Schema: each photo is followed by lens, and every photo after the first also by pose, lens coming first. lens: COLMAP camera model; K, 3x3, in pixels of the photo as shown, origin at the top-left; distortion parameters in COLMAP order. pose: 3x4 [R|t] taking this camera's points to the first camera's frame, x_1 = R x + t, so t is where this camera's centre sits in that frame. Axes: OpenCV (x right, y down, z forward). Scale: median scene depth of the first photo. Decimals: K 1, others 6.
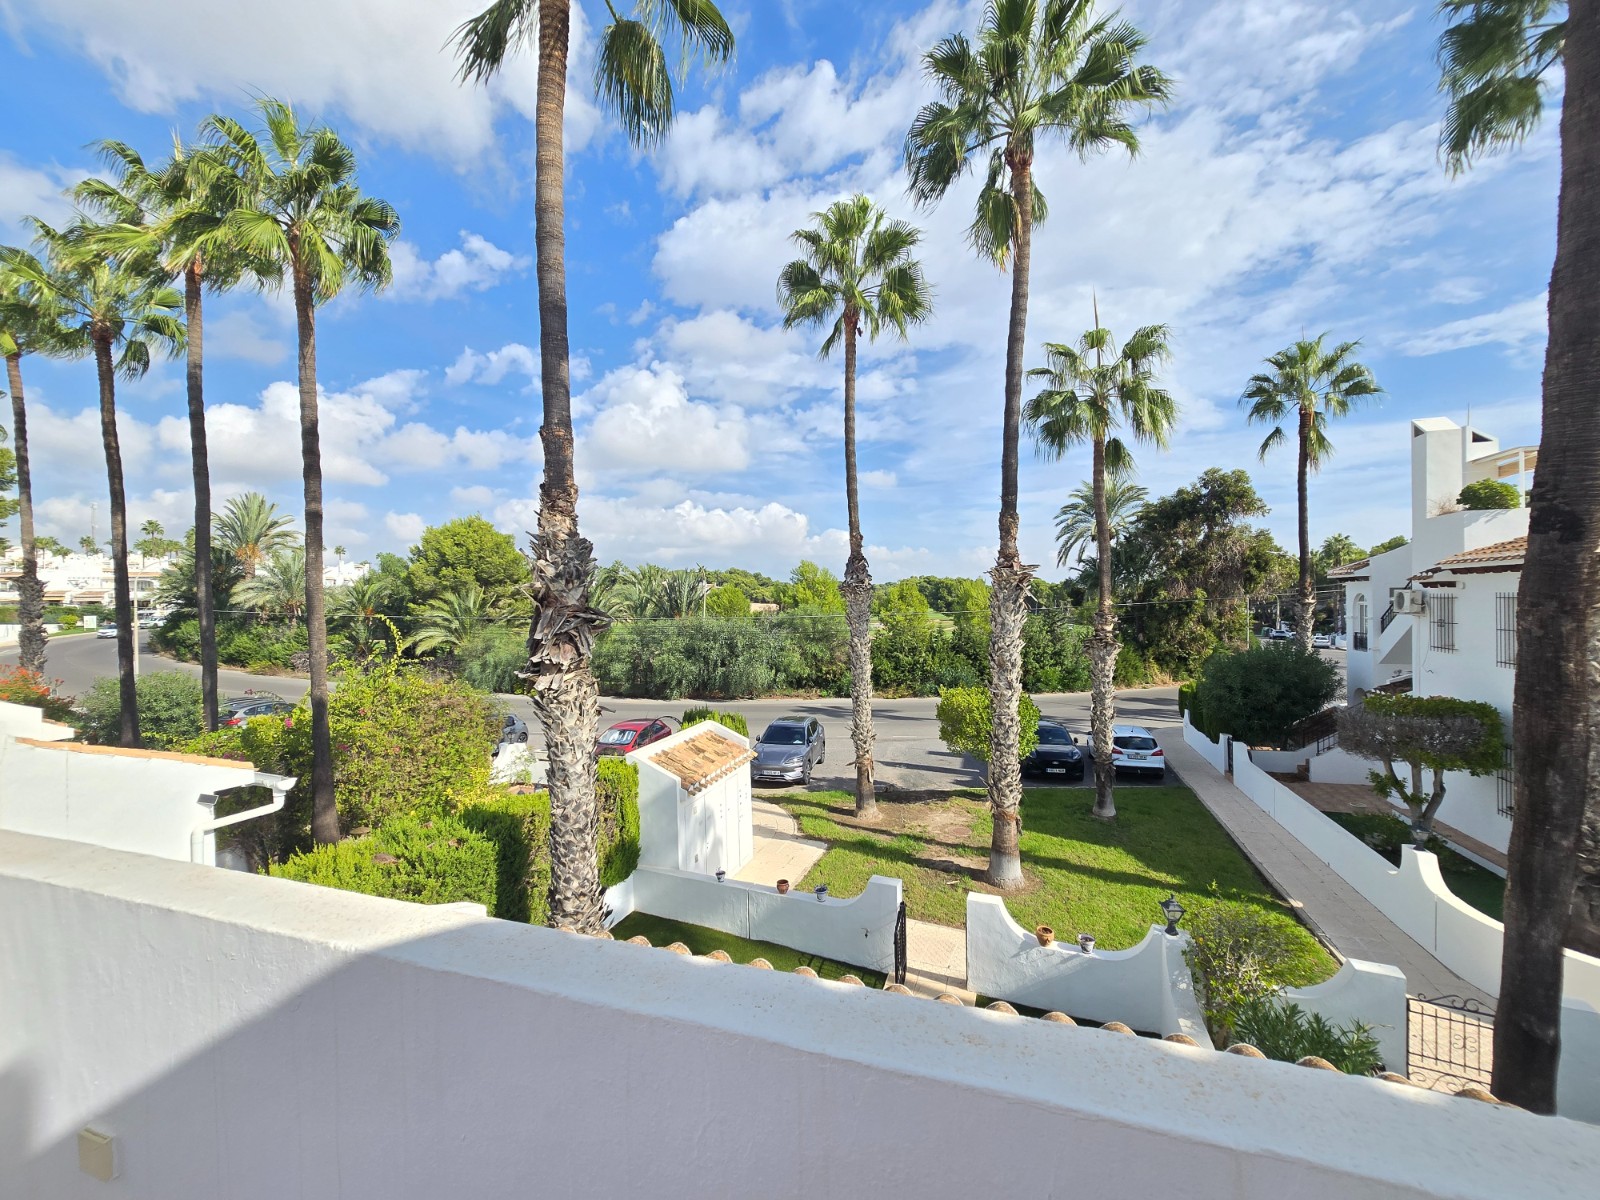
lens RADIAL K [[657.8, 0, 799.6], [0, 657.8, 605.7], [0, 0, 1]] dist [-0.000955, -0.000662]
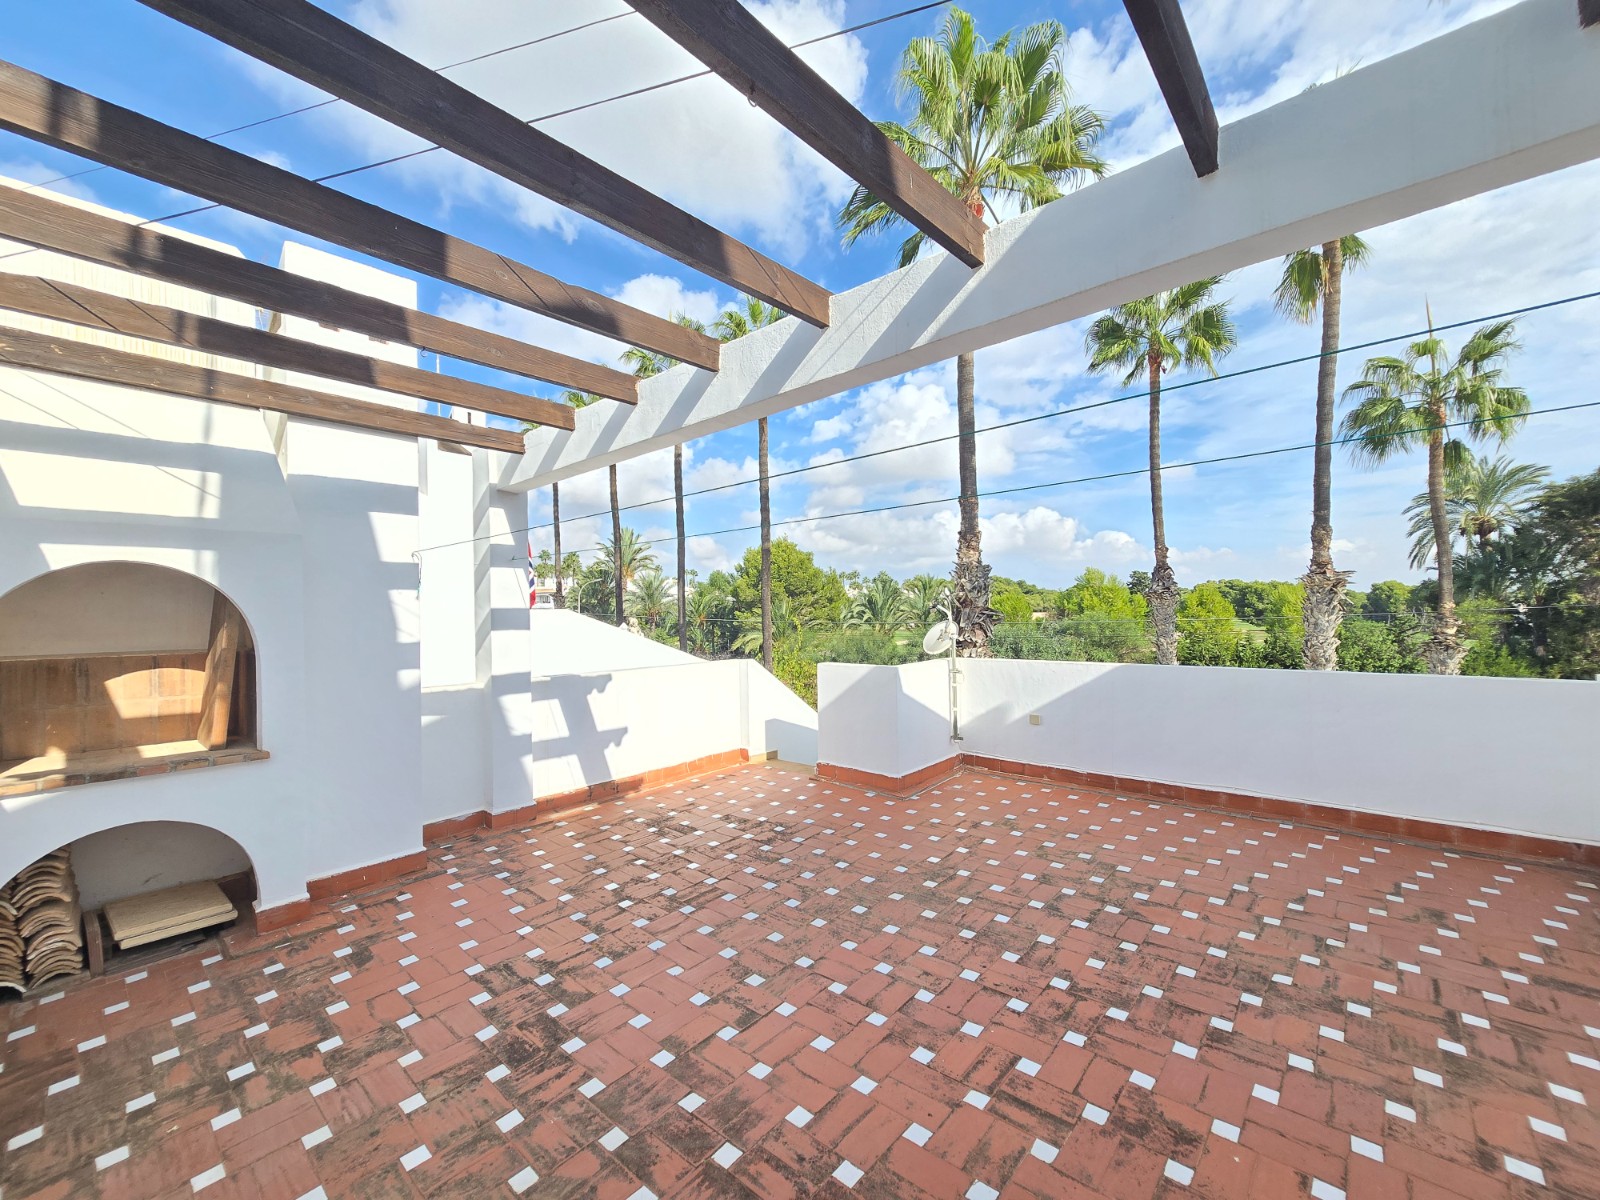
lens RADIAL K [[657.8, 0, 799.6], [0, 657.8, 605.7], [0, 0, 1]] dist [-0.000955, -0.000662]
pose [[0.925936, -0.005680, -0.377638, -0.024767], [0.000519, 0.999905, -0.013768, 0.003295], [0.377680, 0.012552, 0.925851, -0.110120]]
